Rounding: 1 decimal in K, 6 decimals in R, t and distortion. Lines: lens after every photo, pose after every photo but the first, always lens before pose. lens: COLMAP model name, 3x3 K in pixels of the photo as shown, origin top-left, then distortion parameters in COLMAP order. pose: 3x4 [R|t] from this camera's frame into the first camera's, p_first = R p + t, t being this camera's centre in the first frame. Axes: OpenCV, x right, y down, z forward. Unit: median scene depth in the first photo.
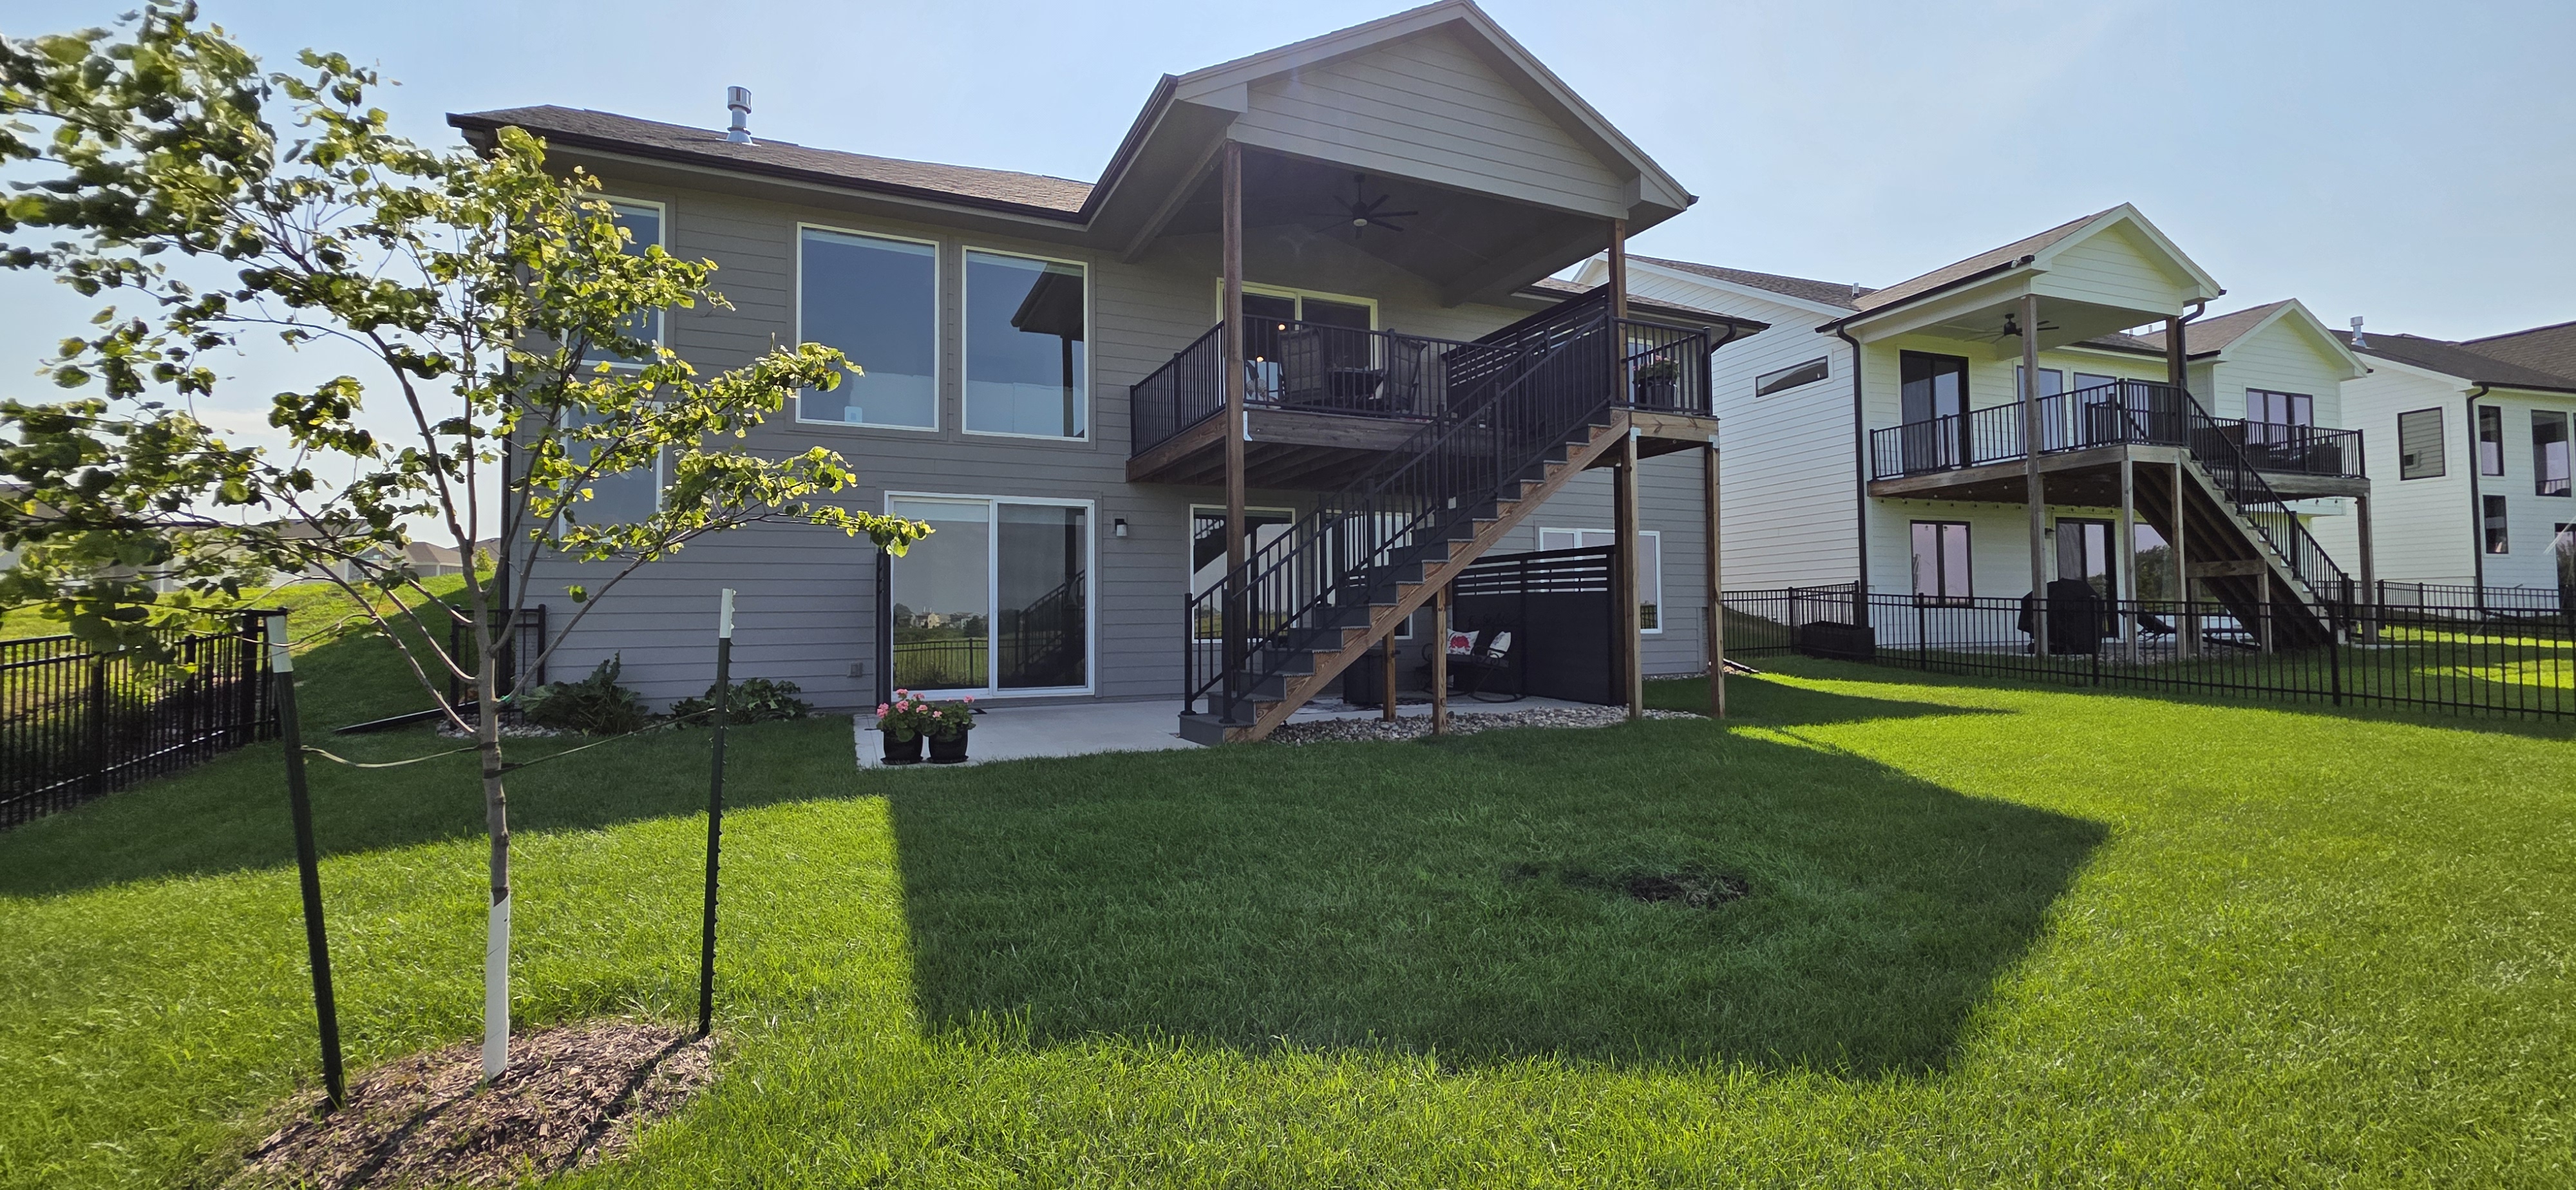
lens RADIAL K [[1030.8, 0, 1304.7], [0, 1030.8, 588.5], [0, 0, 1]] dist [0.002416, -0.000118]
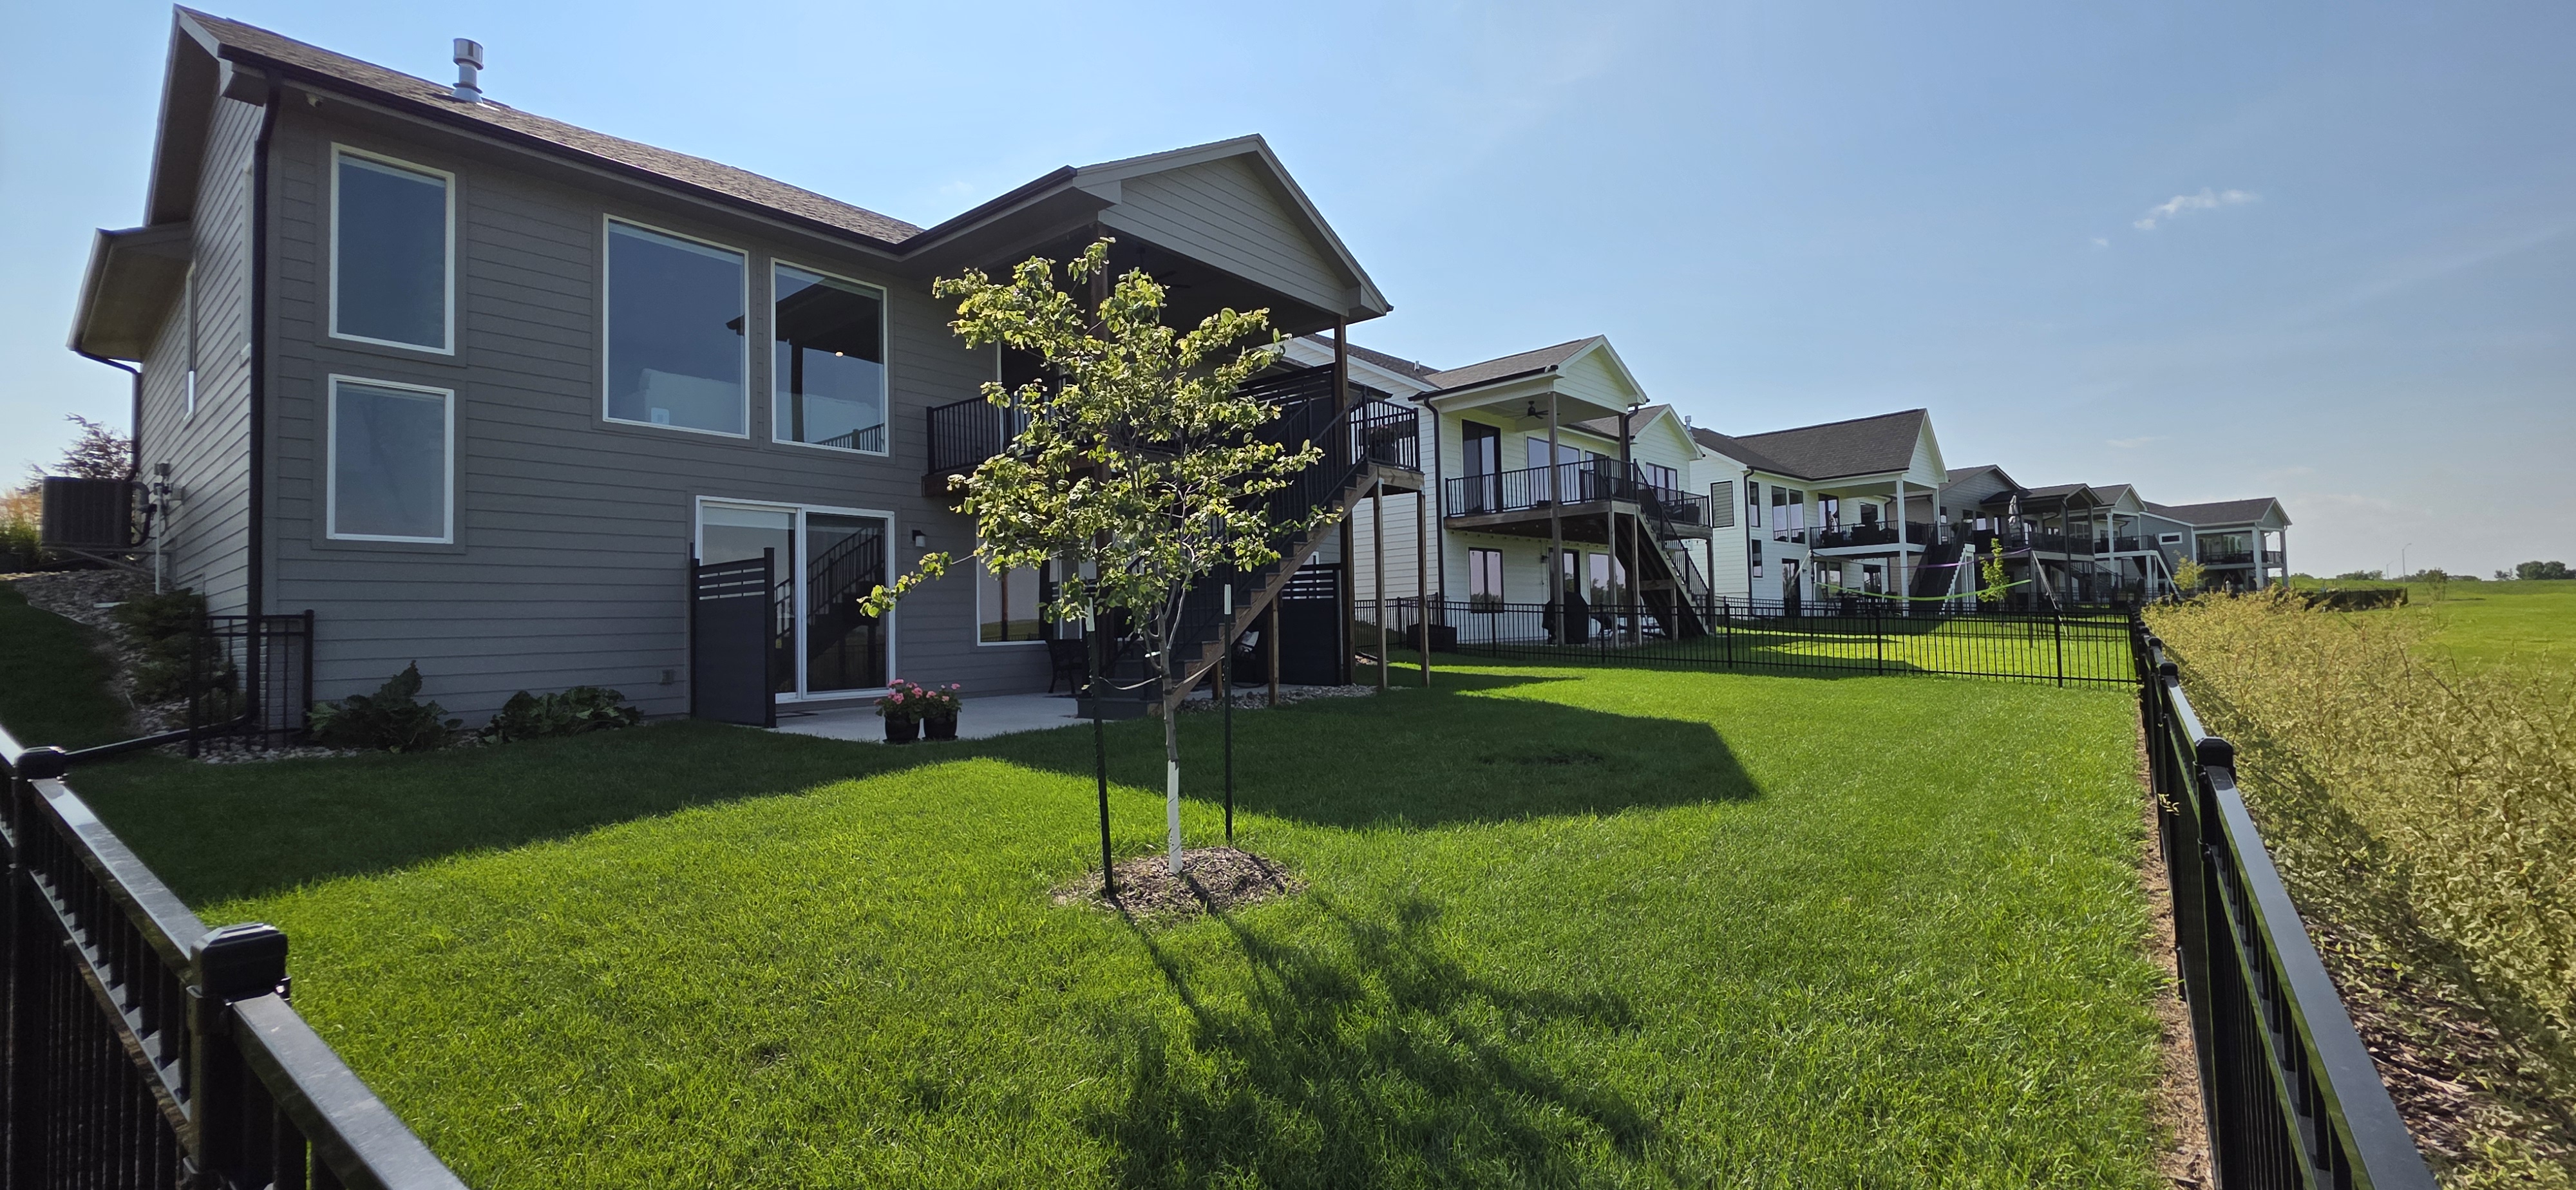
lens RADIAL K [[1030.8, 0, 1304.7], [0, 1030.8, 588.5], [0, 0, 1]] dist [0.002416, -0.000118]
pose [[0.891221, 0.006192, 0.453527, -0.256166], [-0.000012, 0.999907, -0.013628, 0.006182], [-0.453569, 0.012140, 0.891139, -0.112813]]
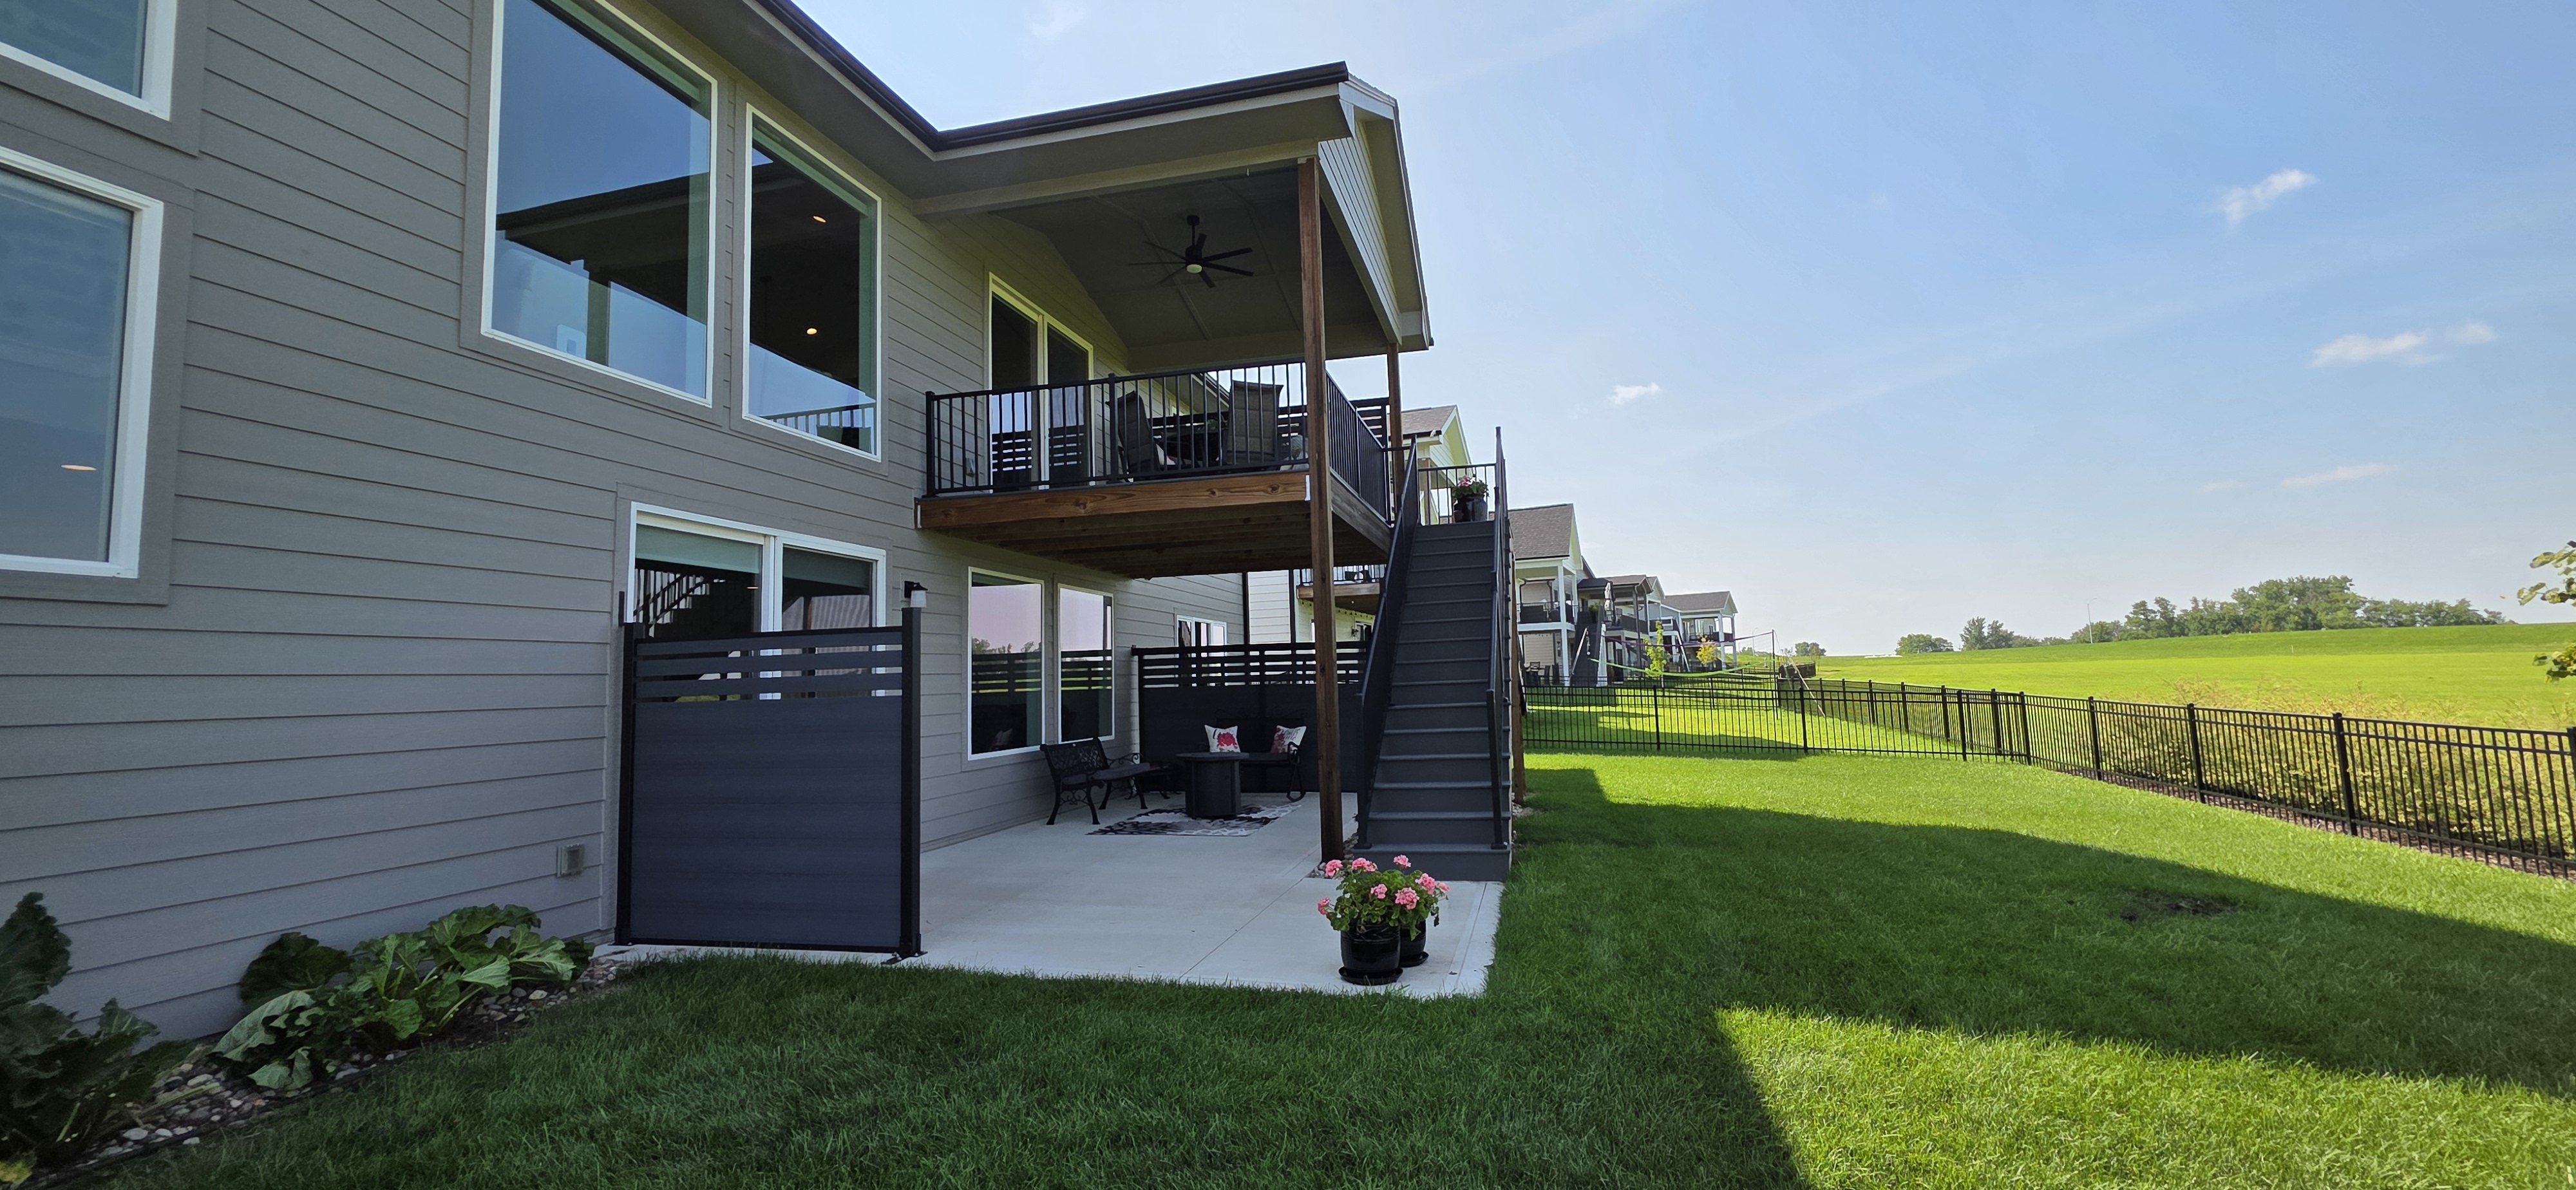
lens RADIAL K [[1024.0, 0, 1288.0], [0, 1024.0, 595.0], [0, 0, 1]] dist [0.000722, -0.000073]
pose [[0.631695, 0.057216, 0.773103, -0.454223], [0.000158, 0.997263, -0.073935, -0.007667], [-0.775217, 0.046826, 0.629957, 0.322814]]
